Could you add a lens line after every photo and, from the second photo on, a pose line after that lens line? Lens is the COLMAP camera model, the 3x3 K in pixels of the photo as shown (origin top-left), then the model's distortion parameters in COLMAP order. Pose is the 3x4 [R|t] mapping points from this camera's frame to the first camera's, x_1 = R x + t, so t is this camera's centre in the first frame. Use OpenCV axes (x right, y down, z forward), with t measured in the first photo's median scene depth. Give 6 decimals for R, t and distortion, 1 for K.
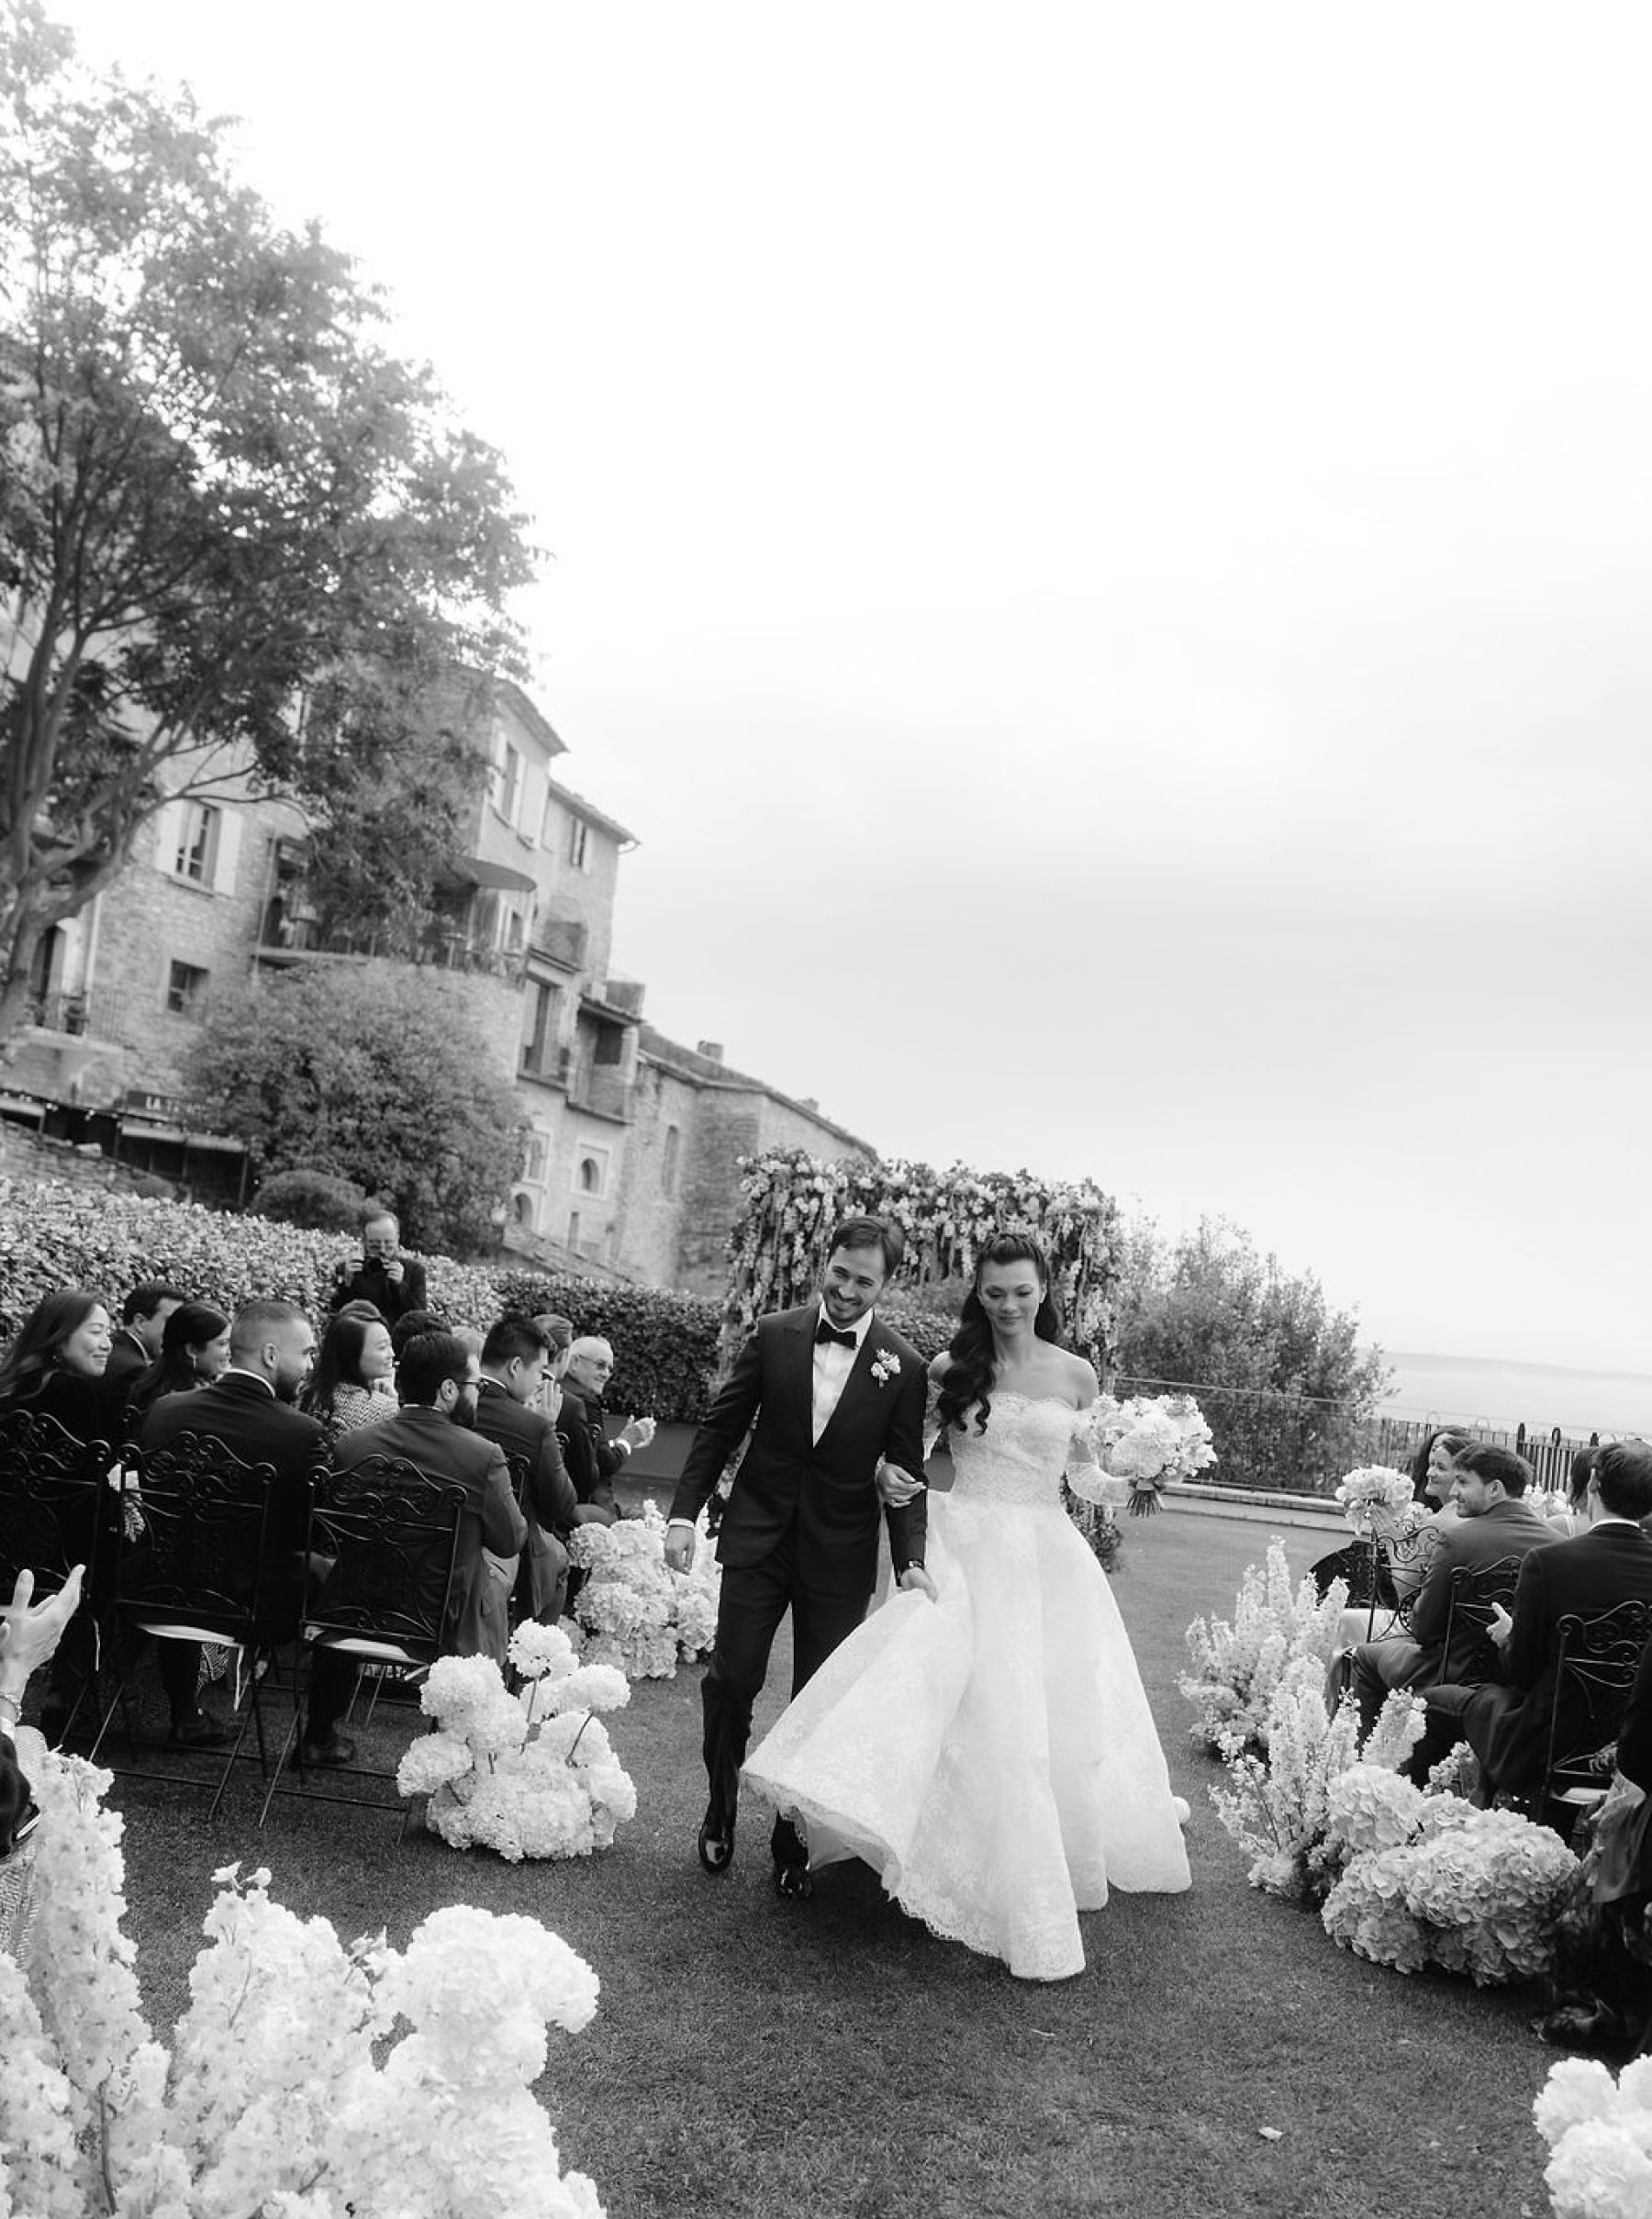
lens RADIAL K [[1892.3, 0, 822.8], [0, 1892.3, 1205.5], [0, 0, 1]] dist [-0.018471, 0.008519]
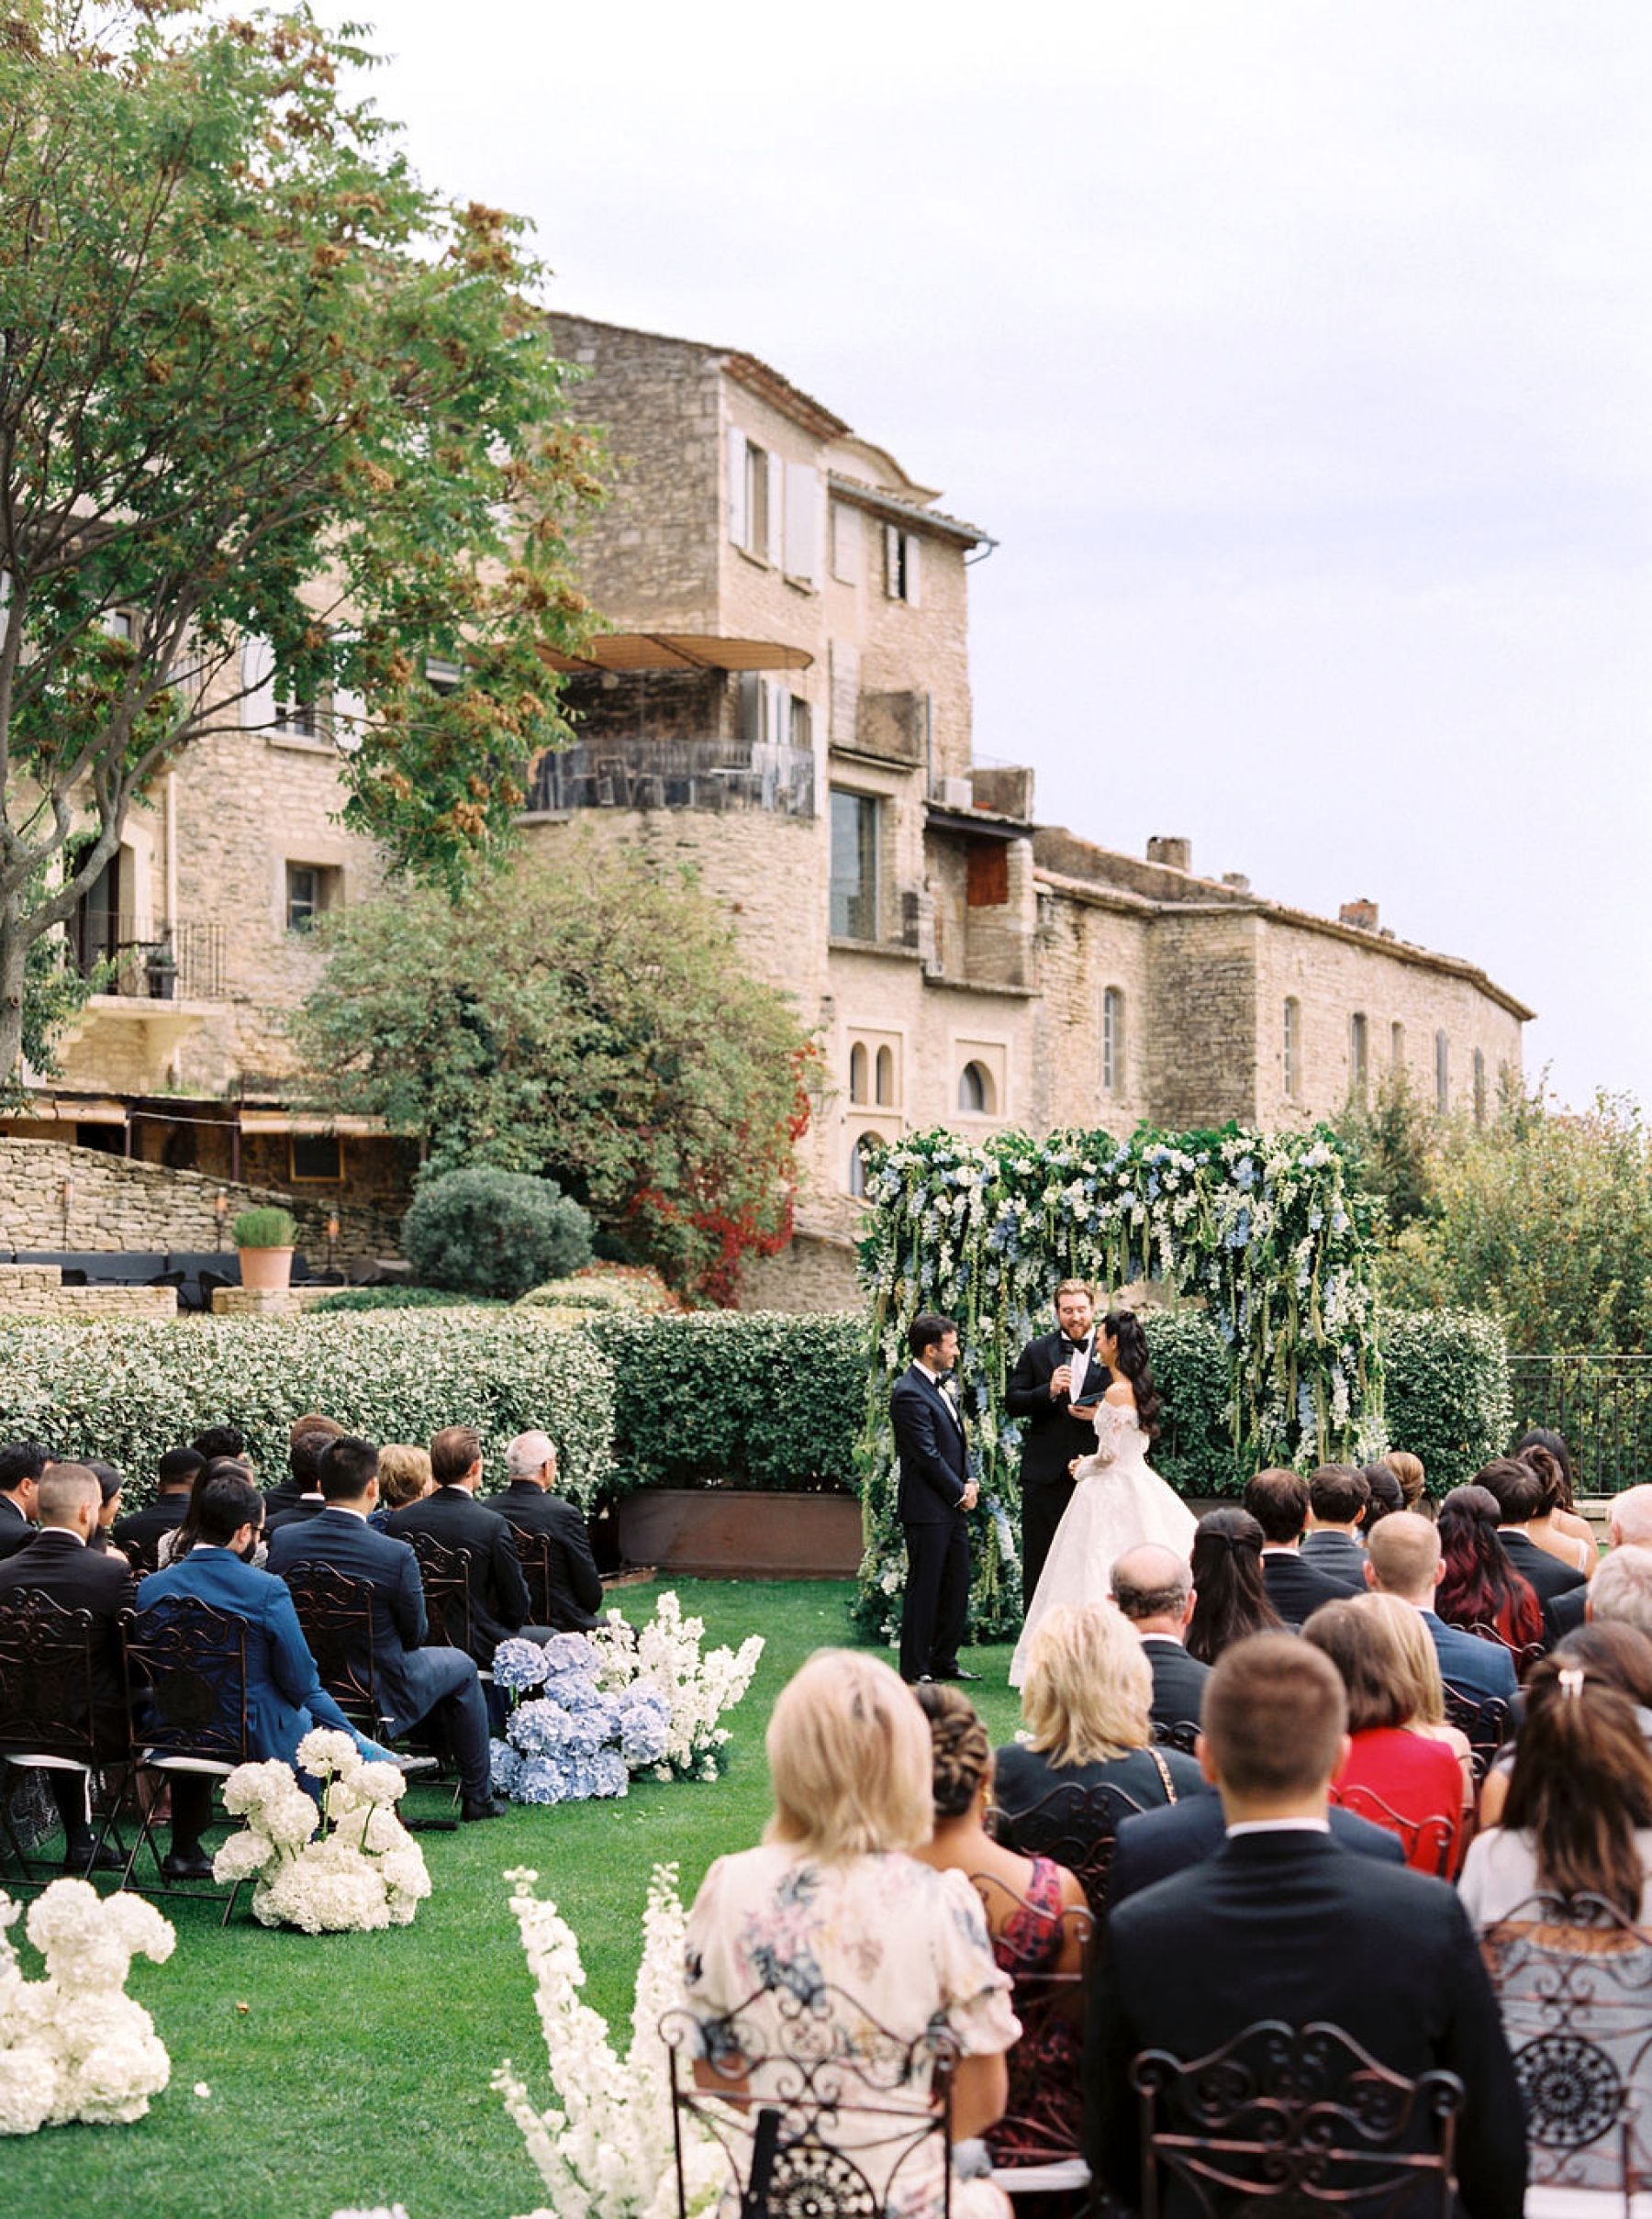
lens RADIAL K [[3289.1, 0, 767.5], [0, 3289.1, 1106.3], [0, 0, 1]] dist [-0.155452, -0.051517]
pose [[0.966891, -0.123813, -0.223144, 0.218216], [0.124876, 0.992128, -0.009397, -0.035954], [0.222550, -0.018780, 0.974740, -0.308088]]
